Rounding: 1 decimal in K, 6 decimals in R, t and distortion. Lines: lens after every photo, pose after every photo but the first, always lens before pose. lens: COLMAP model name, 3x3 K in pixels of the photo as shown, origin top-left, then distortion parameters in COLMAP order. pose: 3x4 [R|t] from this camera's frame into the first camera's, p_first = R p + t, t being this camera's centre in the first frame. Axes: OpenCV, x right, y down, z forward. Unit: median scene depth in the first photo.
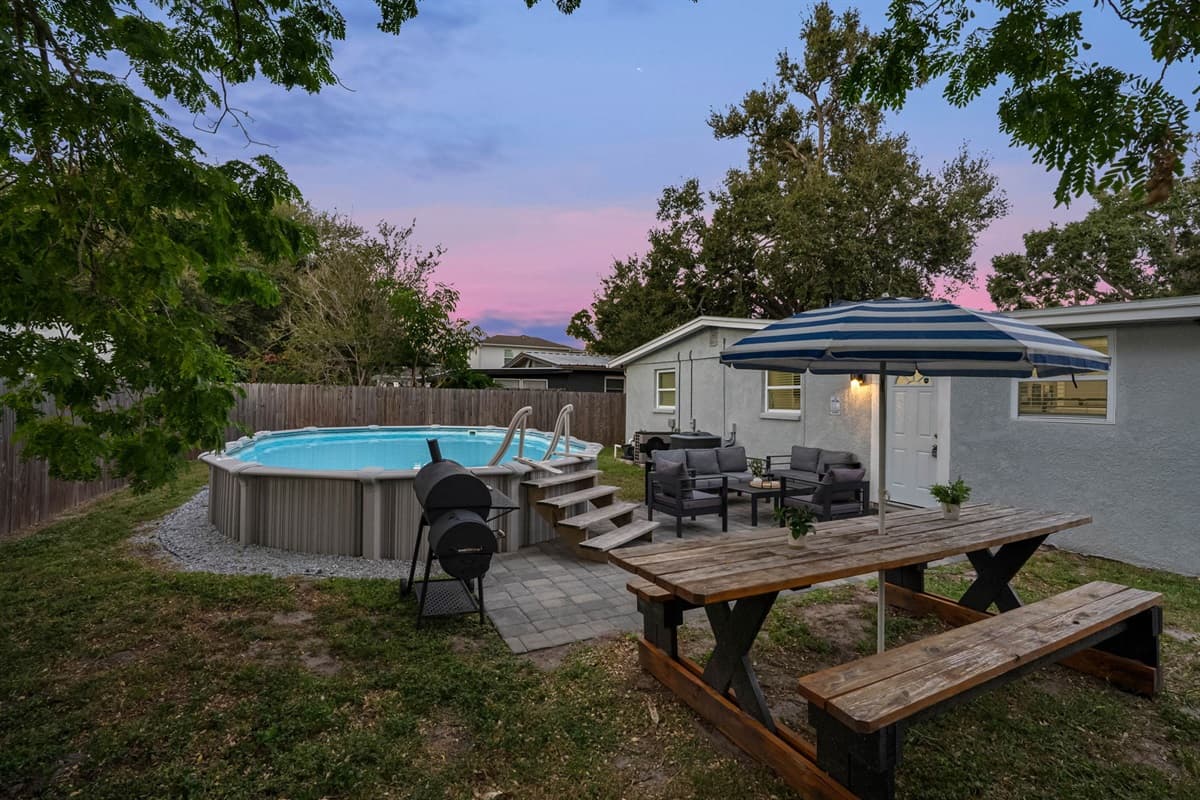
lens RADIAL K [[534.9, 0, 619.5], [0, 534.9, 399.9], [0, 0, 1]] dist [-0.011972, 0.001699]
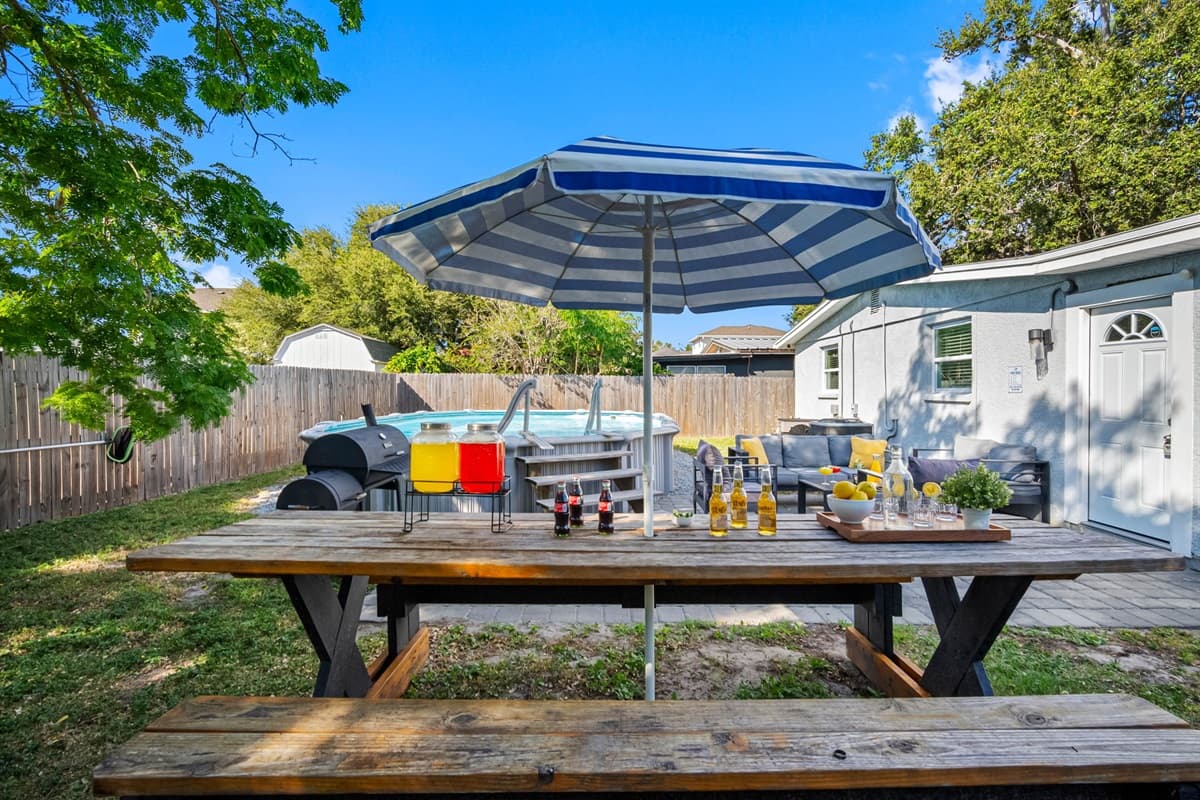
lens RADIAL K [[534.9, 0, 651.5], [0, 534.9, 396.5], [0, 0, 1]] dist [-0.011972, 0.001699]
pose [[0.885379, -0.012915, -0.464691, 0.494442], [0.015130, 0.999885, 0.001037, 0.036170], [0.464624, -0.007949, 0.885472, 0.240104]]
